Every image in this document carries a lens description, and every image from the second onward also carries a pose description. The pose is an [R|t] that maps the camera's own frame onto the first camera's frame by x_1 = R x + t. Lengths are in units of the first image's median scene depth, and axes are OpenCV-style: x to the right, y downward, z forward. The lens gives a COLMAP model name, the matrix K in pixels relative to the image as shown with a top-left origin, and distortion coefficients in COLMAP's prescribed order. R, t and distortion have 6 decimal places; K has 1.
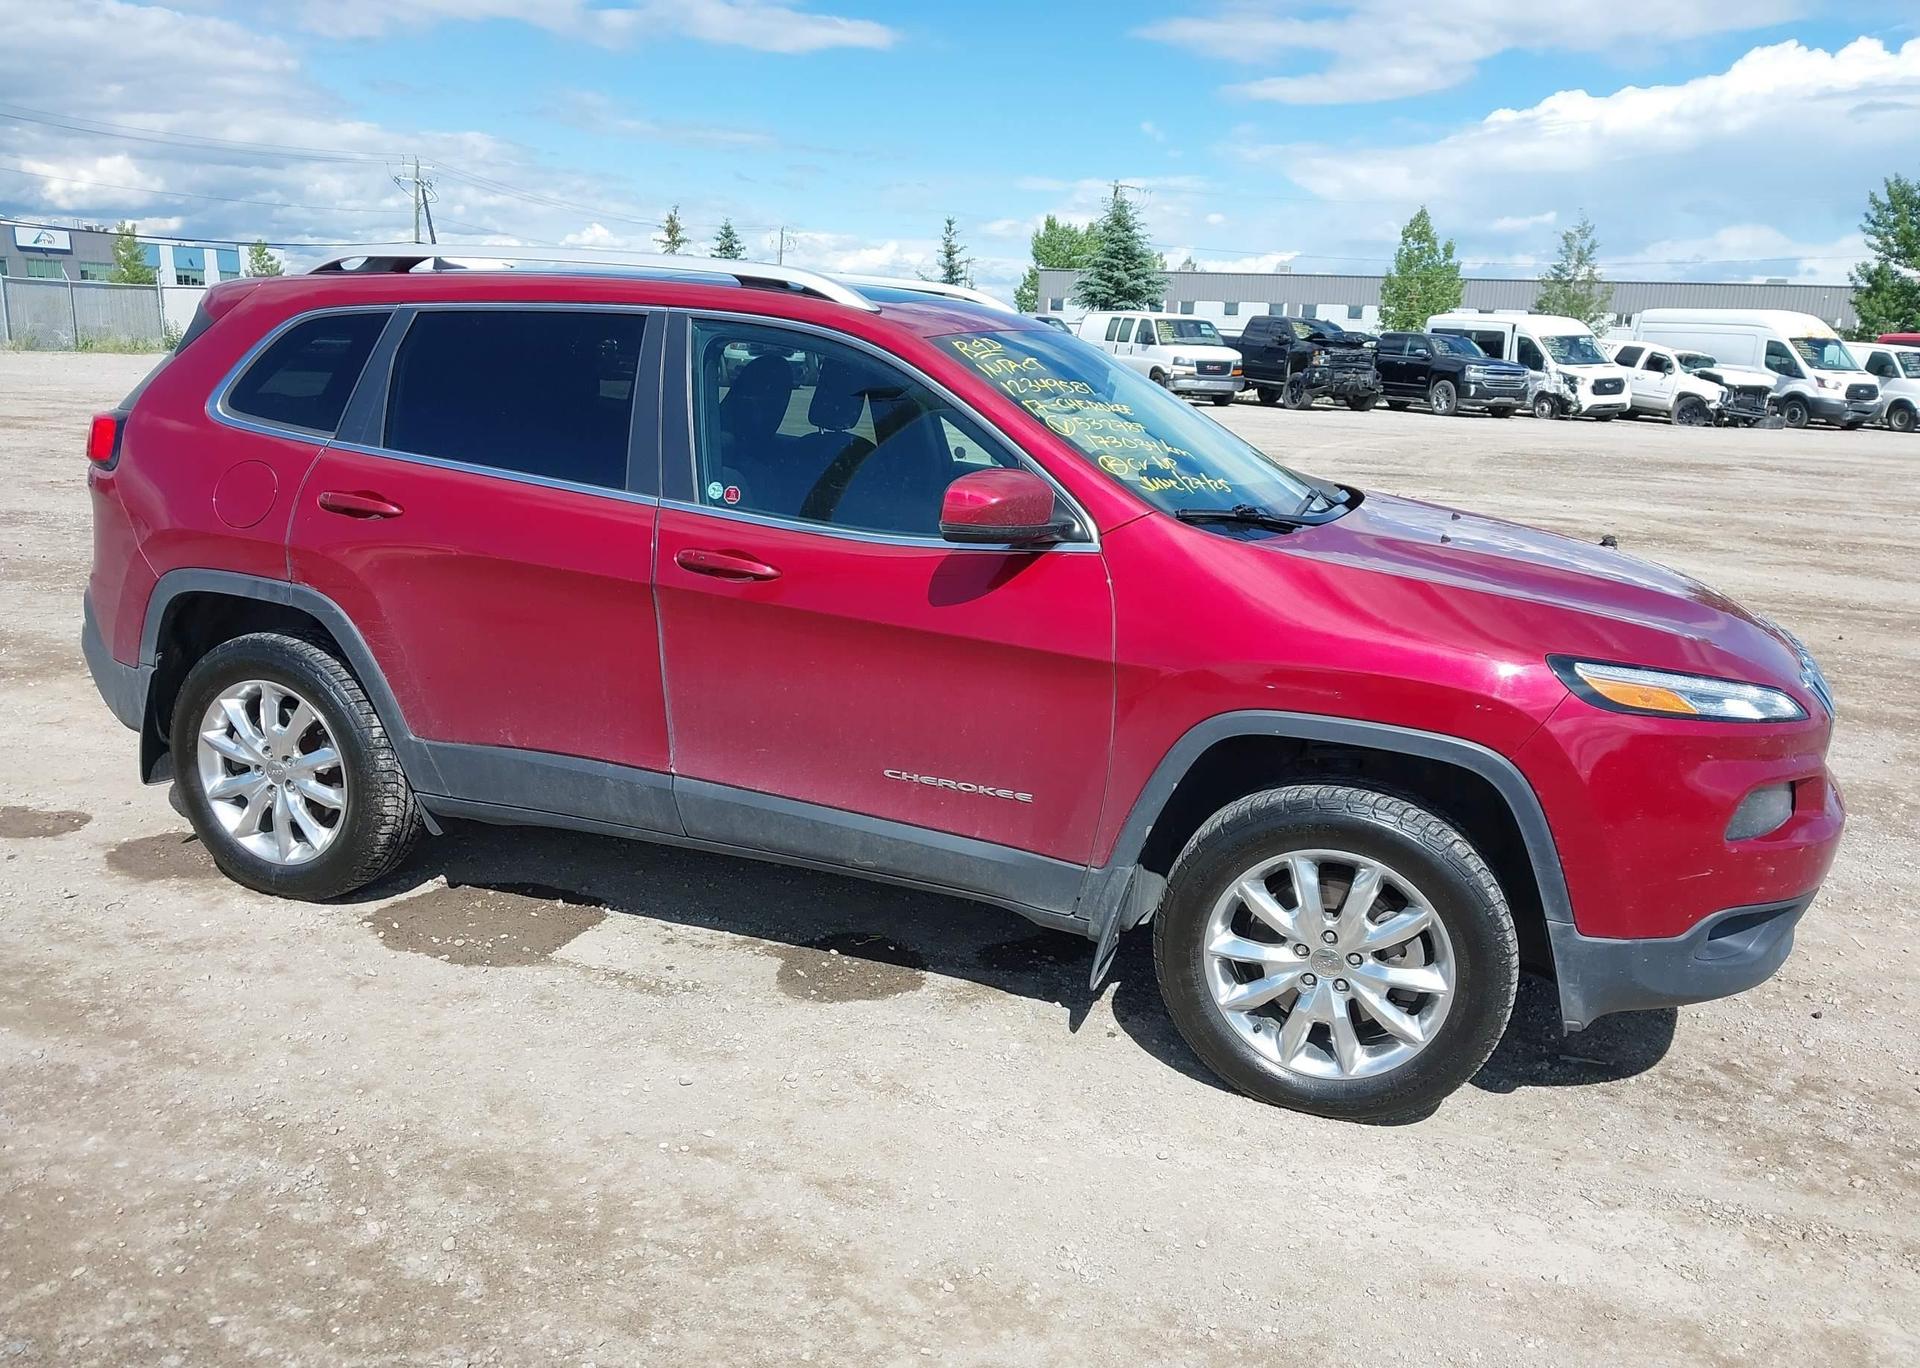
lens RADIAL K [[1564.2, 0, 947.5], [0, 1564.2, 689.3], [0, 0, 1]] dist [0.008839, -0.005668]
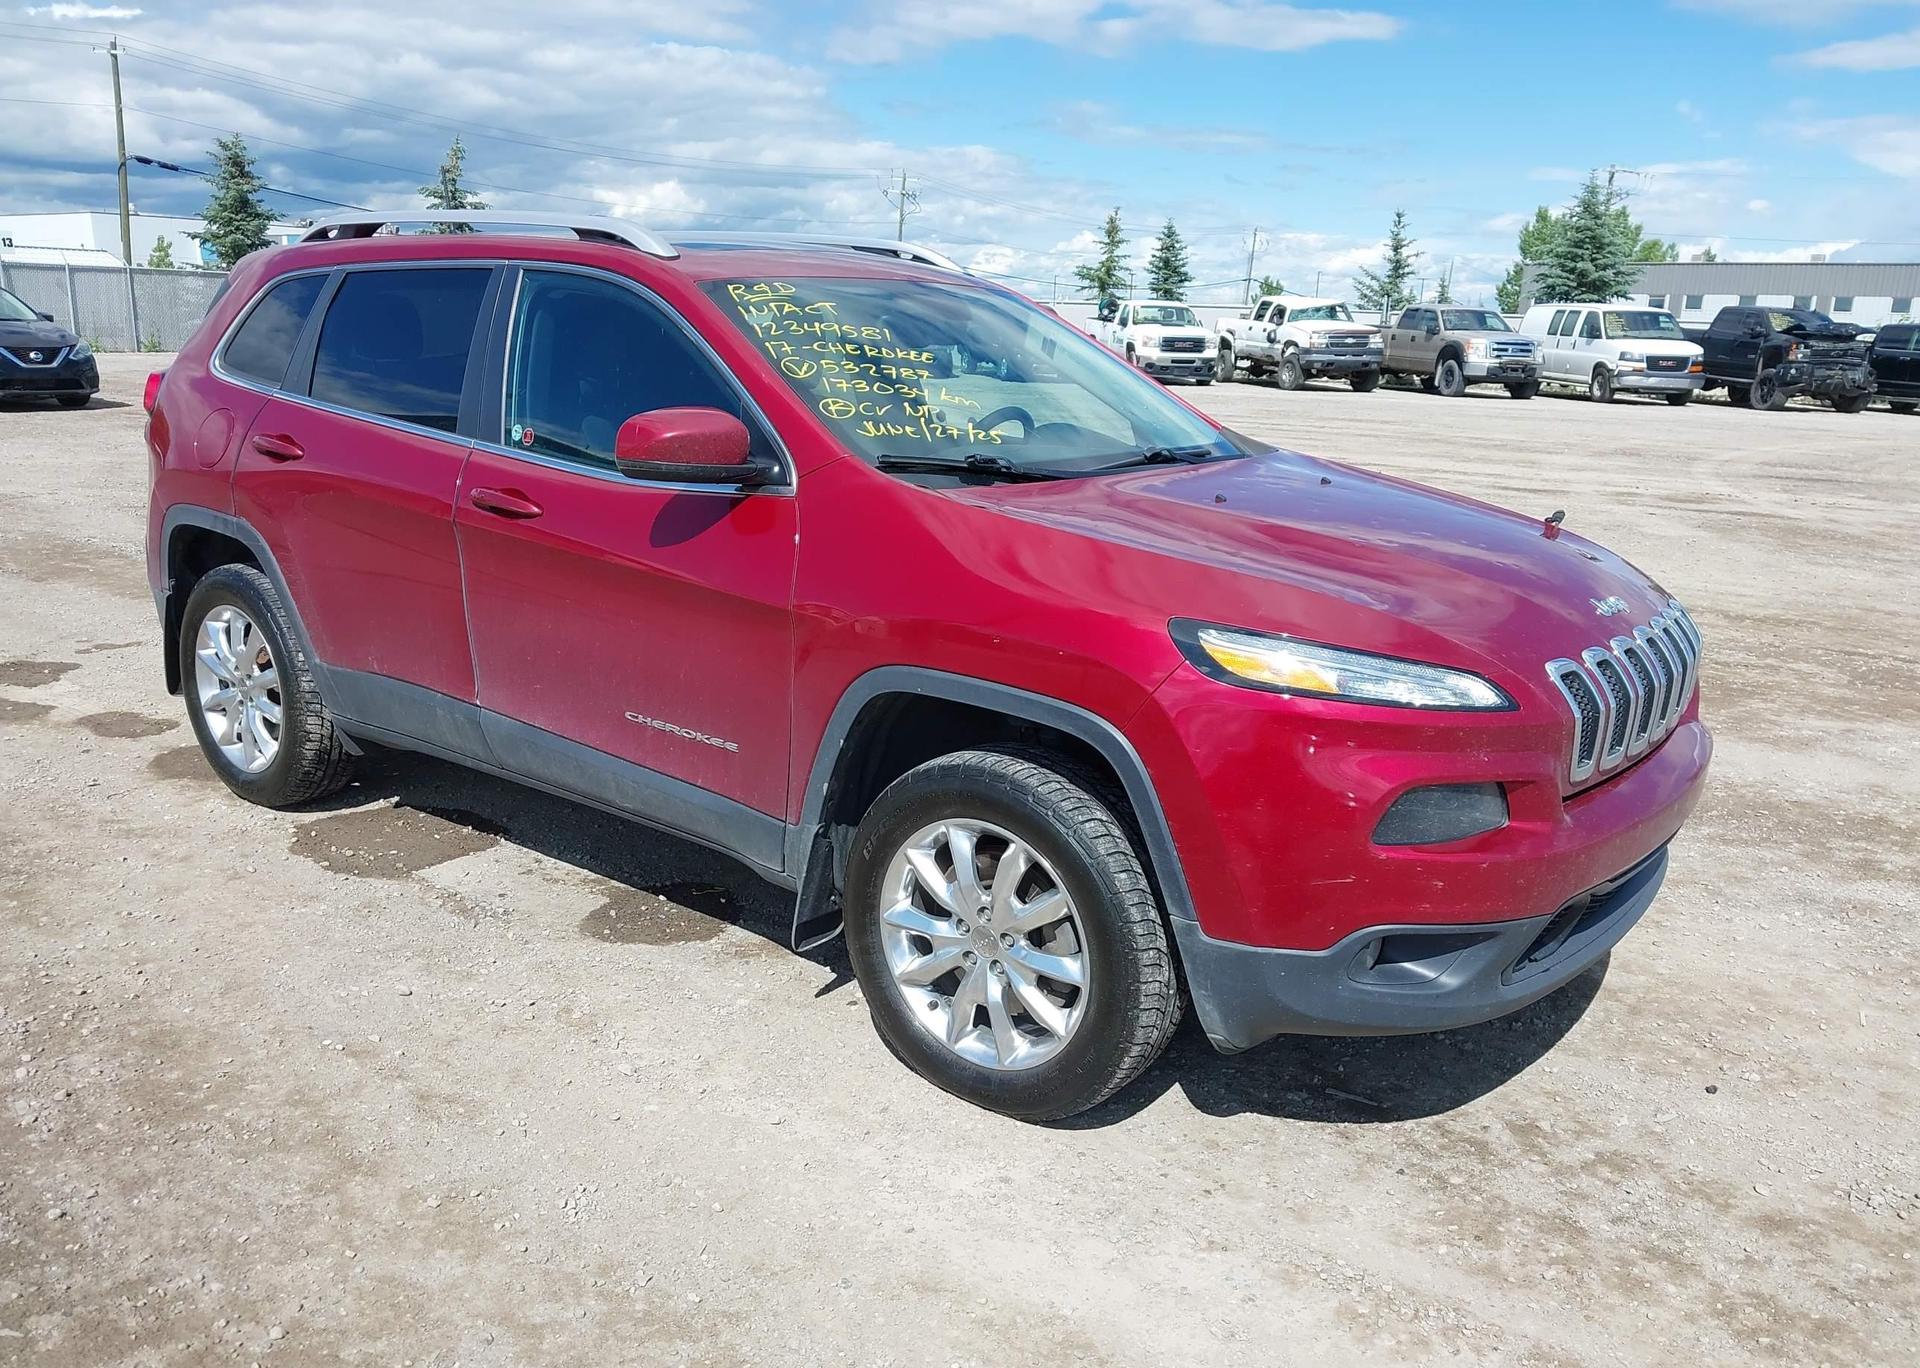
lens RADIAL K [[1564.2, 0, 939.2], [0, 1564.2, 692.4], [0, 0, 1]] dist [0.008839, -0.005668]
pose [[0.952033, 0.060409, -0.299972, 0.054463], [-0.060767, 0.998119, 0.008145, 0.002314], [0.299900, 0.010474, 0.953913, 0.012064]]
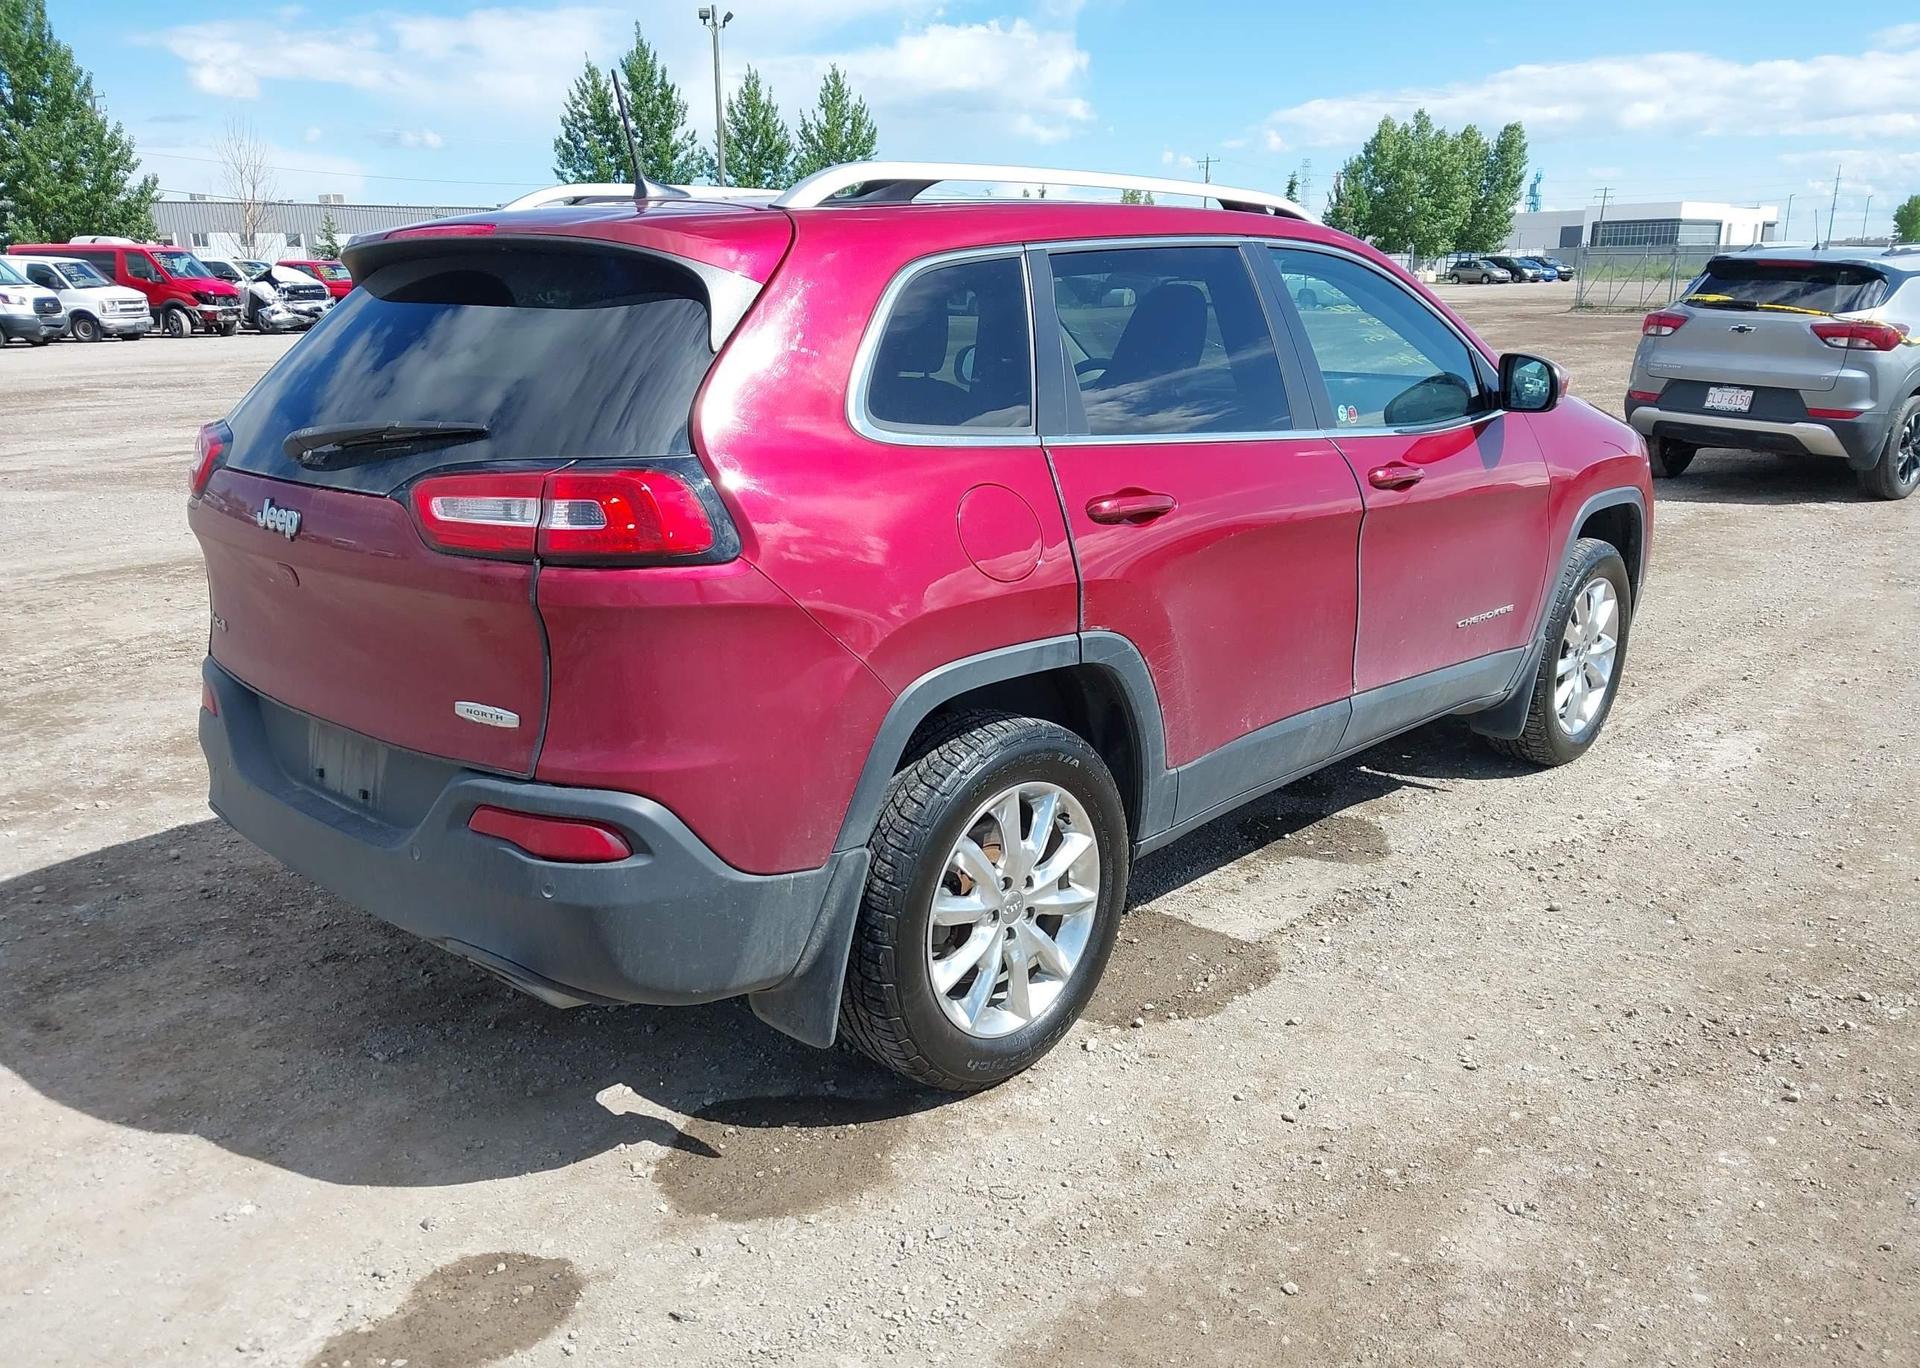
lens RADIAL K [[1564.2, 0, 974.2], [0, 1564.2, 691.7], [0, 0, 1]] dist [0.008839, -0.005668]
pose [[0.361780, -0.283782, 0.888022, -0.149971], [0.234061, 0.949683, 0.208130, -0.027904], [-0.902403, 0.132555, 0.409998, 0.102136]]
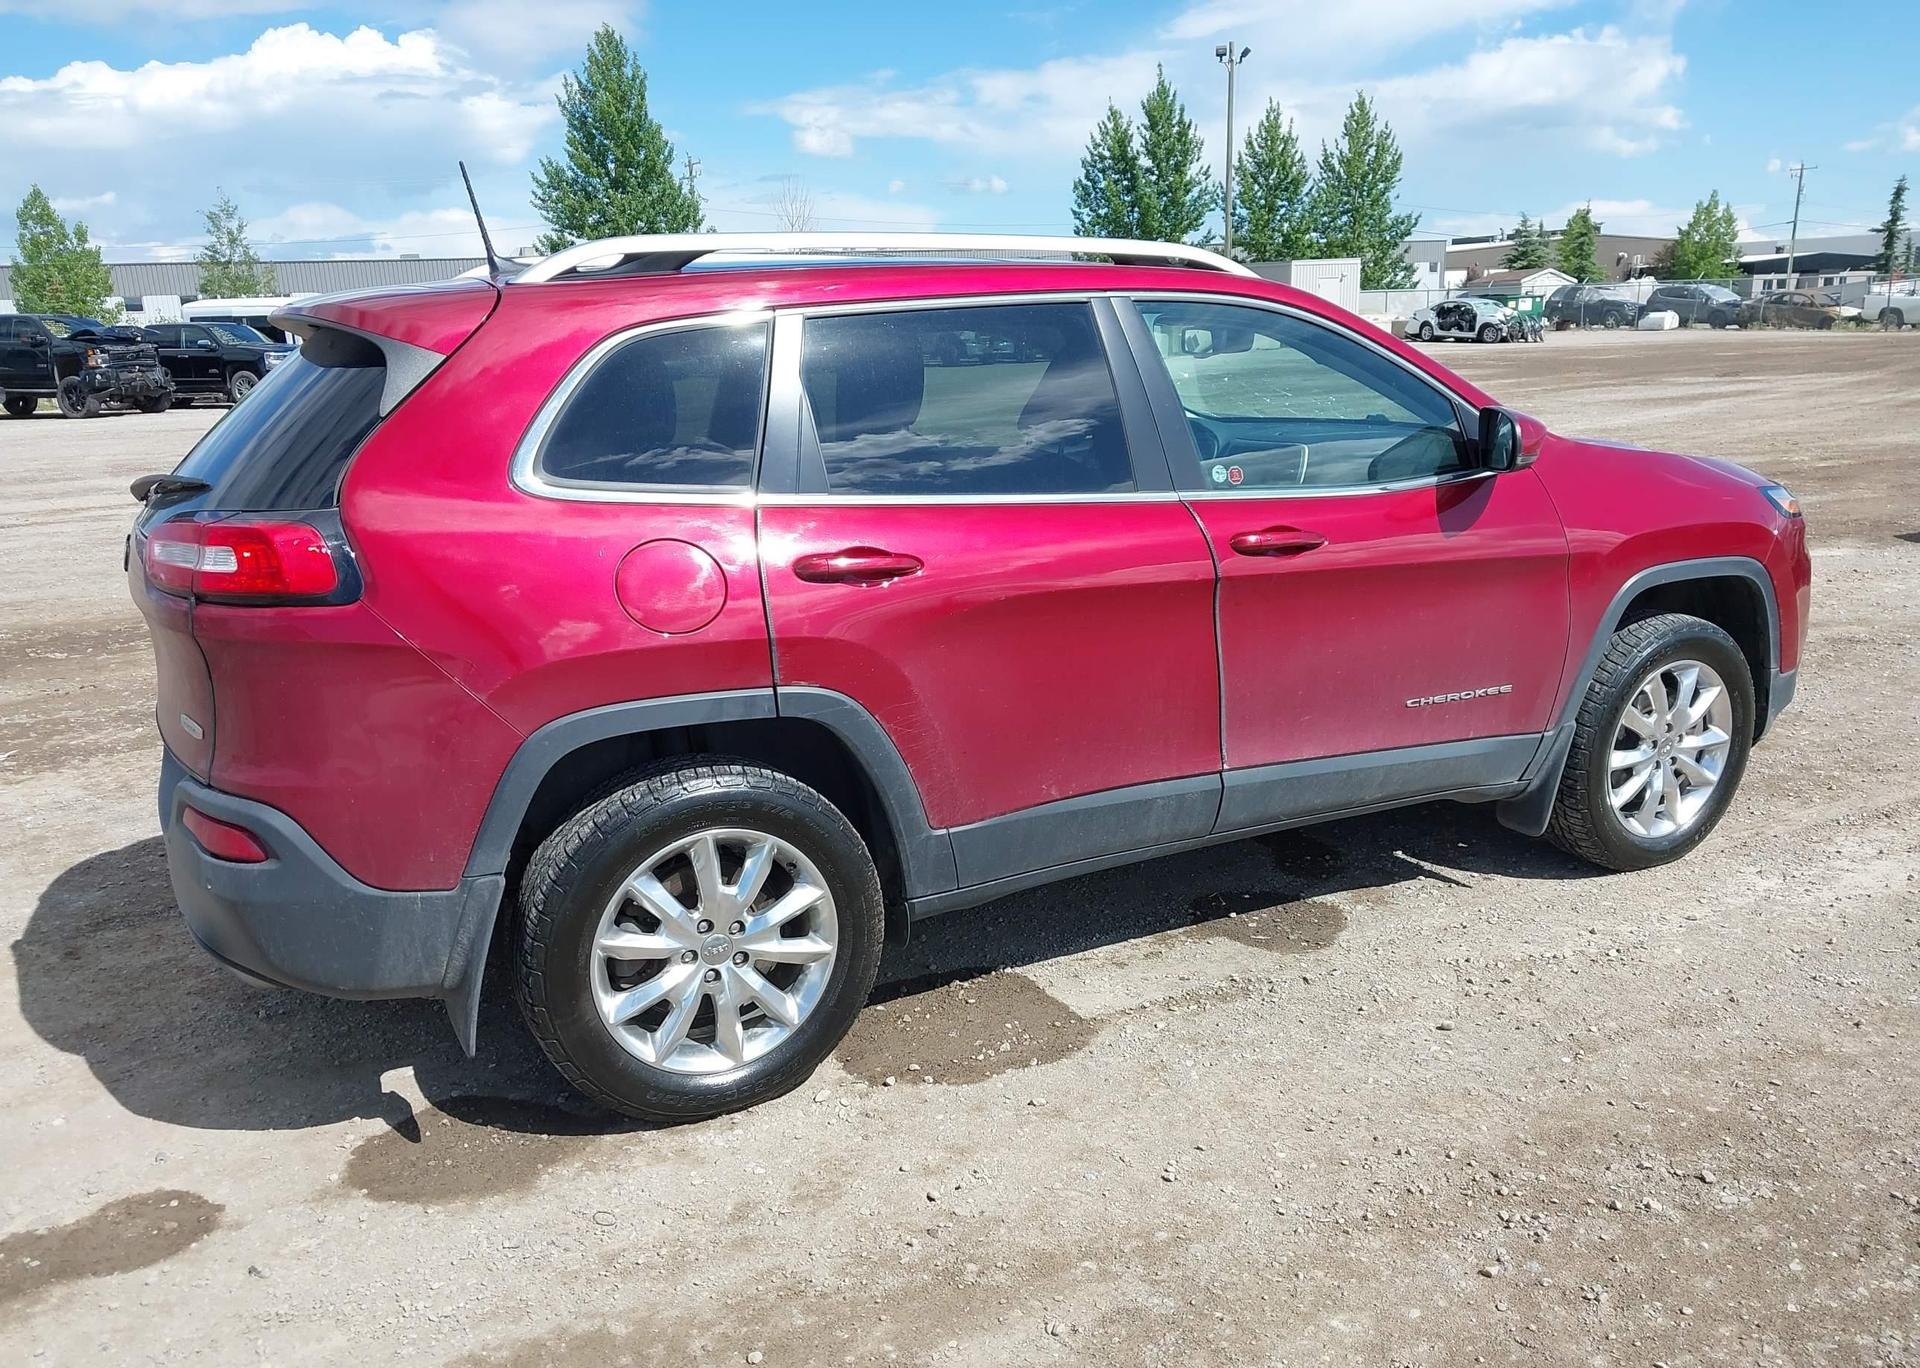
lens RADIAL K [[1564.2, 0, 961.2], [0, 1564.2, 697.2], [0, 0, 1]] dist [0.008839, -0.005668]
pose [[0.656462, -0.237263, 0.716076, -0.122808], [0.225457, 0.967572, 0.113905, -0.017363], [-0.719880, 0.086670, 0.688666, 0.057062]]
